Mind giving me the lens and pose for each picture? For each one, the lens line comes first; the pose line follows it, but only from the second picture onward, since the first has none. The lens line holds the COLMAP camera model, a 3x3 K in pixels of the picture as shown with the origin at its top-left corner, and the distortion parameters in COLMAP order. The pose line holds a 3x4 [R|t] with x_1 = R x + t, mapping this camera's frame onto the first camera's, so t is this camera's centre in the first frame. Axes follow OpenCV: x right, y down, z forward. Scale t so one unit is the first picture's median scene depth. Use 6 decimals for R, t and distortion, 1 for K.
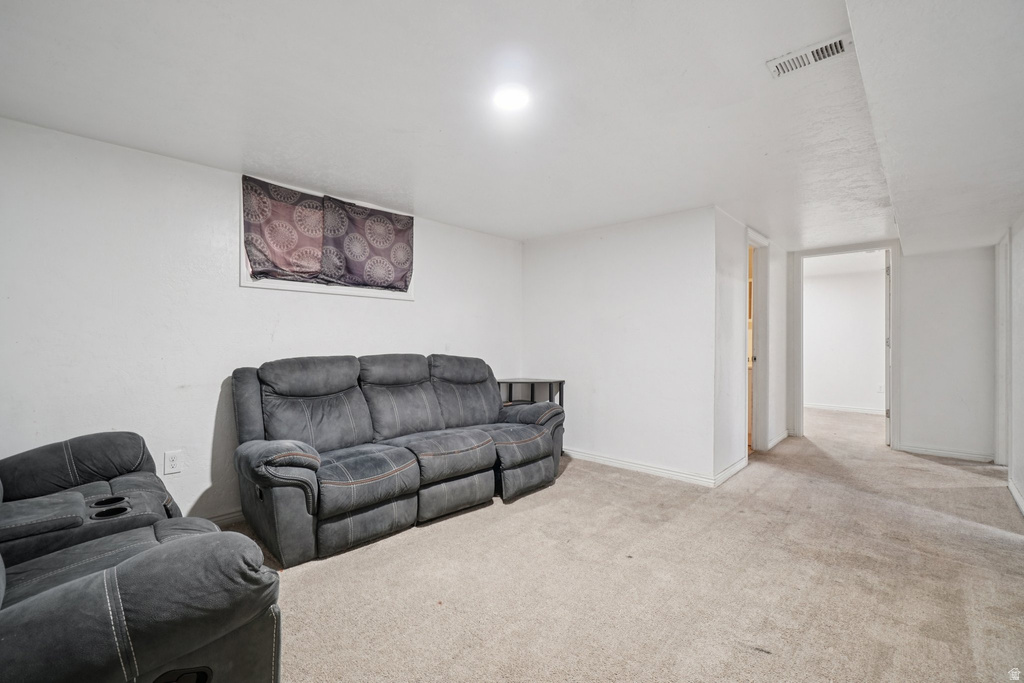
lens RADIAL K [[451.5, 0, 501.1], [0, 451.5, 337.1], [0, 0, 1]] dist [-0.063622, 0.024261]
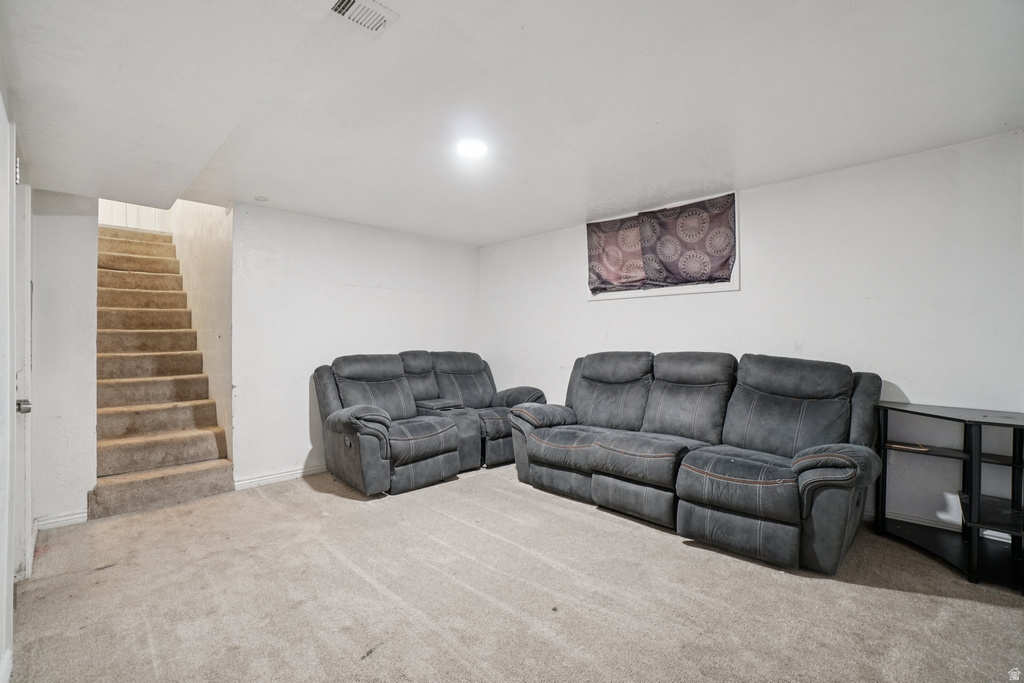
lens RADIAL K [[451.5, 0, 501.1], [0, 451.5, 337.1], [0, 0, 1]] dist [-0.063622, 0.024261]
pose [[-0.048396, -0.001882, -0.998826, 0.775640], [0.023966, 0.999708, -0.003045, 0.000257], [0.998541, -0.024085, -0.048337, 0.683945]]
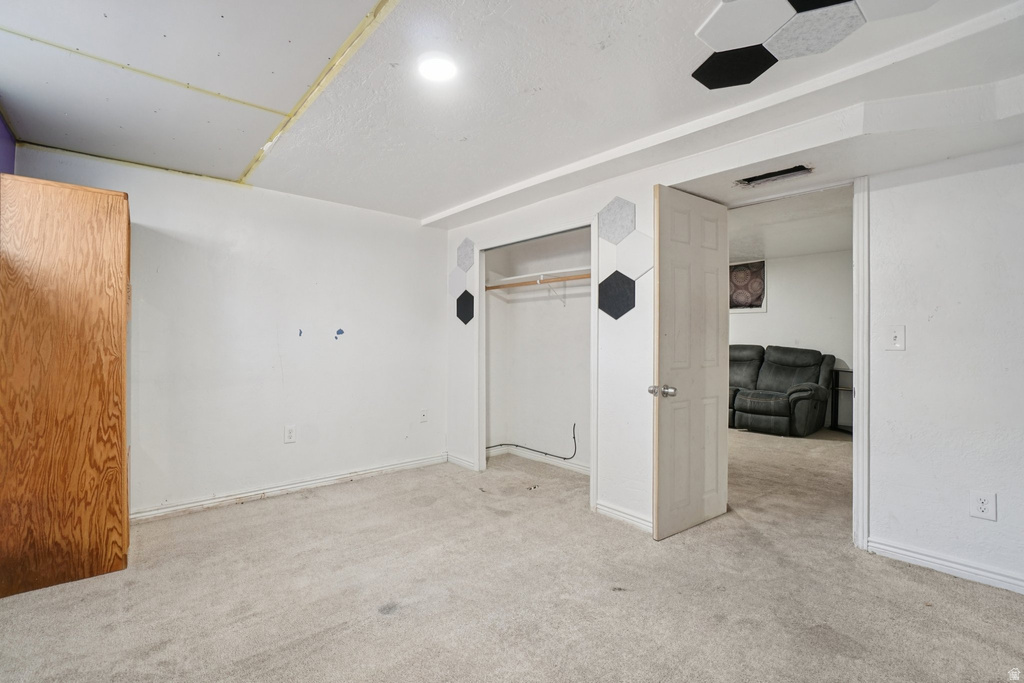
lens RADIAL K [[451.5, 0, 501.1], [0, 451.5, 337.1], [0, 0, 1]] dist [-0.063622, 0.024261]
pose [[-0.118147, -0.001756, -0.992995, 1.737376], [0.016172, 0.999862, -0.003693, -0.000795], [0.992864, -0.016495, -0.118103, 0.280677]]
